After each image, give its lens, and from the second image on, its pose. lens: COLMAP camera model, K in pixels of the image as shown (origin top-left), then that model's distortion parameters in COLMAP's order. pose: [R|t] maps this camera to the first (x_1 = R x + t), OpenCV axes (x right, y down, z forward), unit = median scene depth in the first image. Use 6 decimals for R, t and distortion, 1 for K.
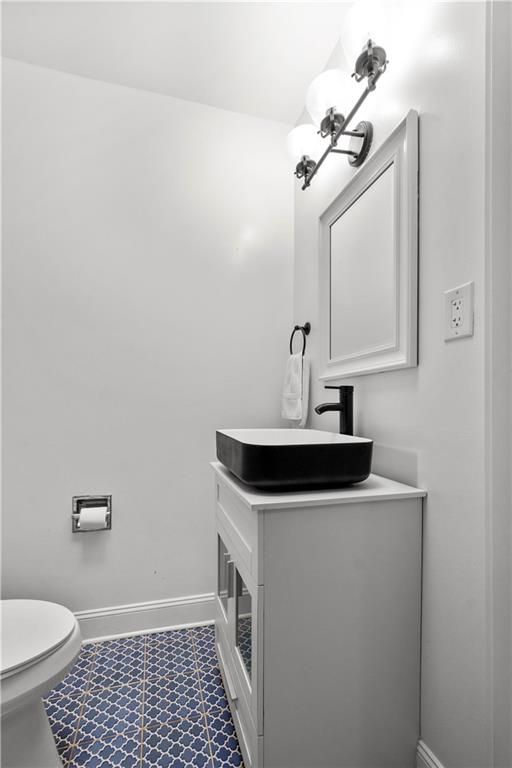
lens RADIAL K [[343.6, 0, 254.1], [0, 343.6, 401.8], [0, 0, 1]] dist [-0.000195, -0.000061]
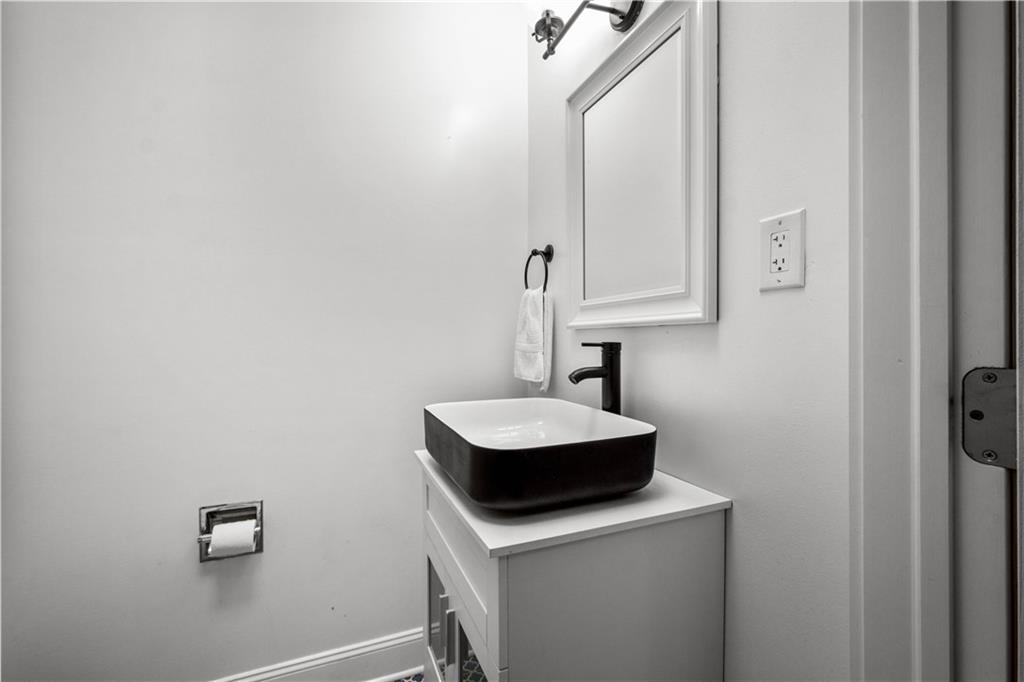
lens RADIAL K [[448.5, 0, 518.4], [0, 448.5, 338.8], [0, 0, 1]] dist [-0.000251, 0.000107]
pose [[0.992734, -0.007916, 0.120067, -0.031817], [0.006620, 0.999916, 0.011188, -0.063056], [-0.120145, -0.010311, 0.992703, 0.102516]]
